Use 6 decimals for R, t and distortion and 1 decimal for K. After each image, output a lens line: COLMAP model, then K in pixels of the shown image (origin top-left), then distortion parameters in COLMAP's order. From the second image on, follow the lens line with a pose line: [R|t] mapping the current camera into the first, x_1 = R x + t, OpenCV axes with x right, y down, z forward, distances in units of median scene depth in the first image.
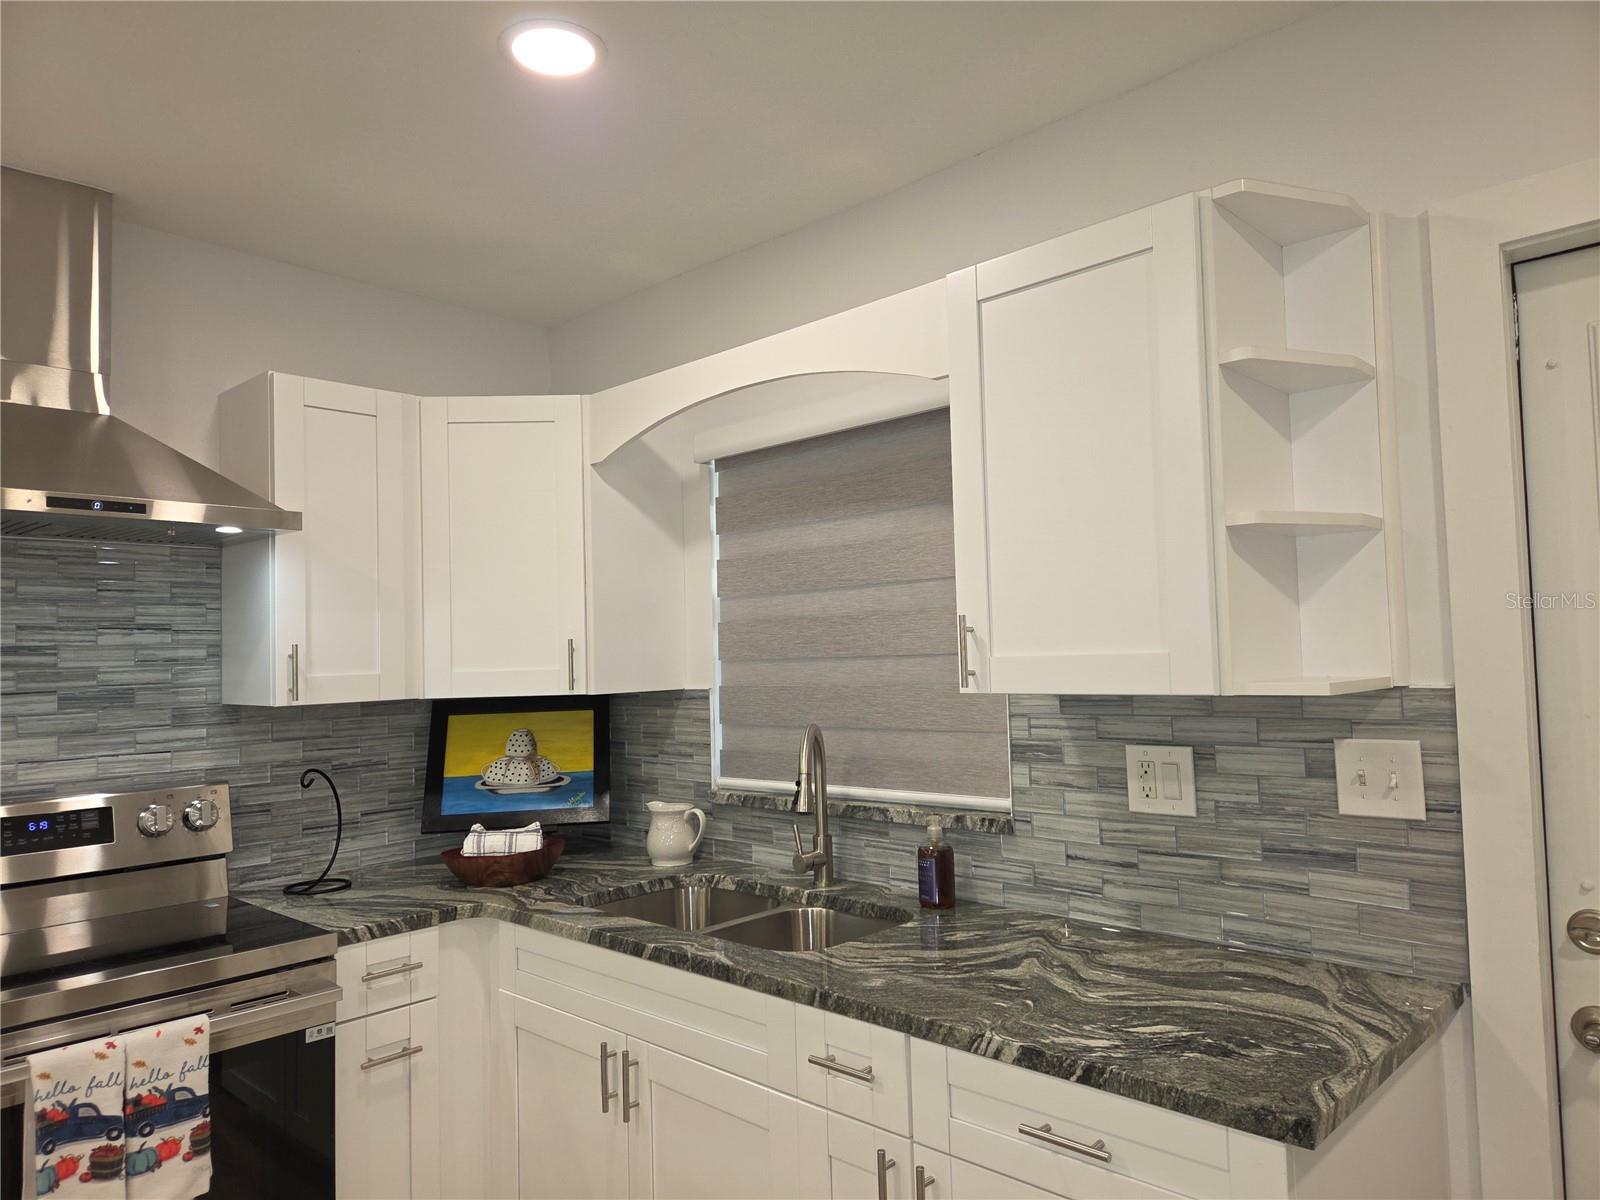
lens RADIAL K [[1074.7, 0, 796.4], [0, 1074.7, 607.0], [0, 0, 1]] dist [0.061153, -0.049797]
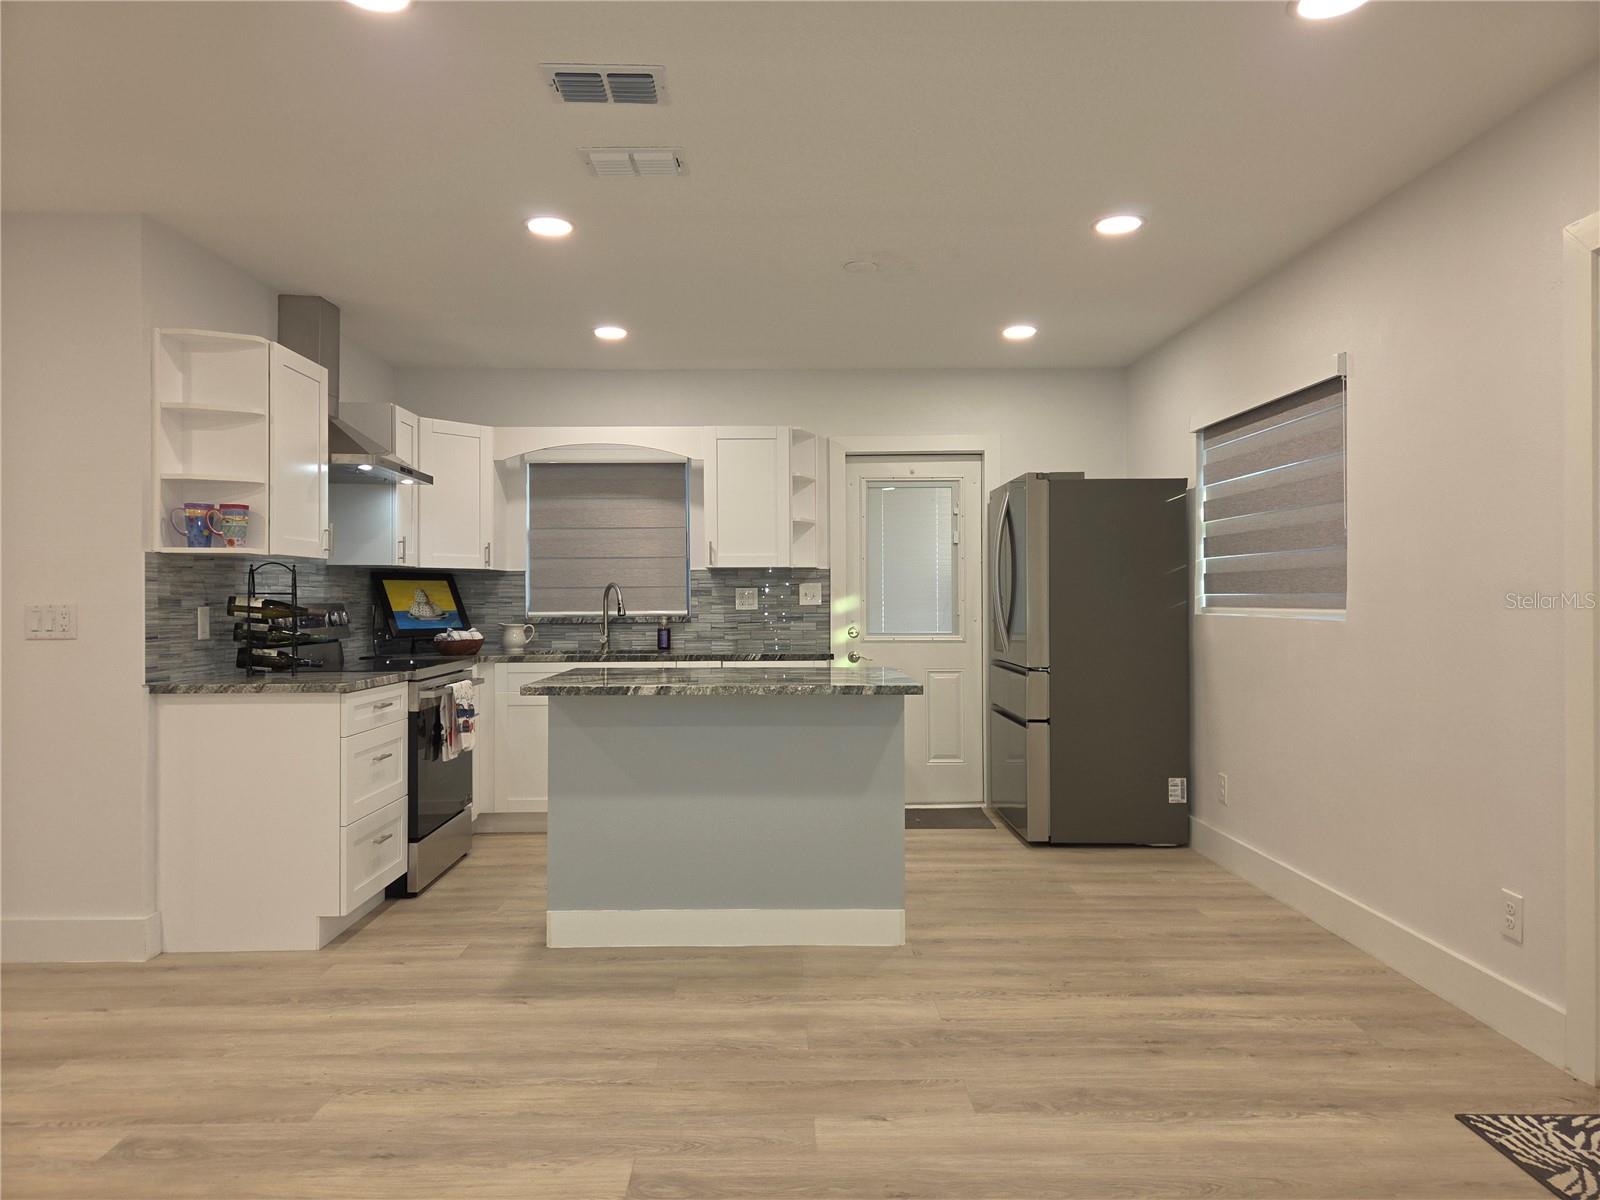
lens RADIAL K [[1074.7, 0, 792.9], [0, 1074.7, 588.1], [0, 0, 1]] dist [0.061153, -0.049797]
pose [[0.708833, 0.031857, 0.704657, -1.460848], [-0.047885, 0.998848, 0.003012, 0.095543], [-0.703749, -0.035878, 0.709542, -1.068694]]
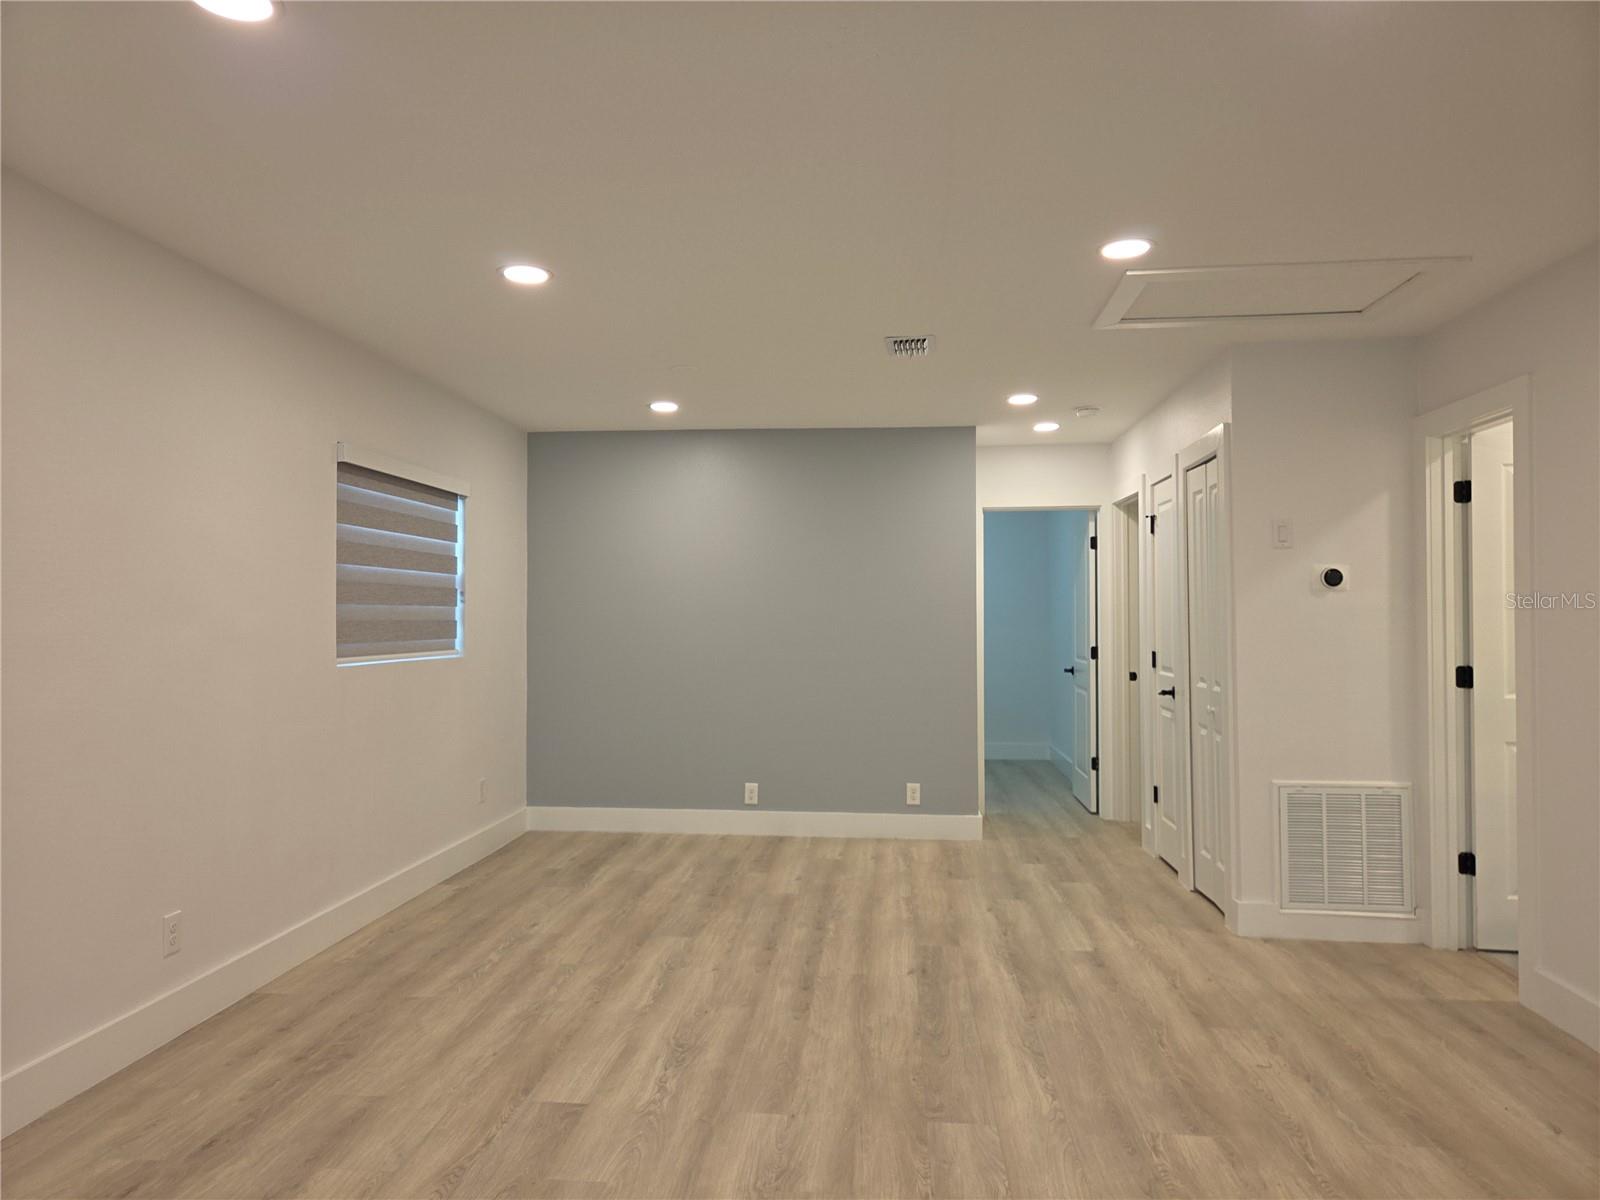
lens RADIAL K [[1074.7, 0, 791.8], [0, 1074.7, 600.2], [0, 0, 1]] dist [0.061153, -0.049797]
pose [[0.617876, 0.017246, -0.786086, -0.682600], [0.016907, 0.999237, 0.035211, 0.021908], [0.786093, -0.035046, 0.617113, -0.905118]]
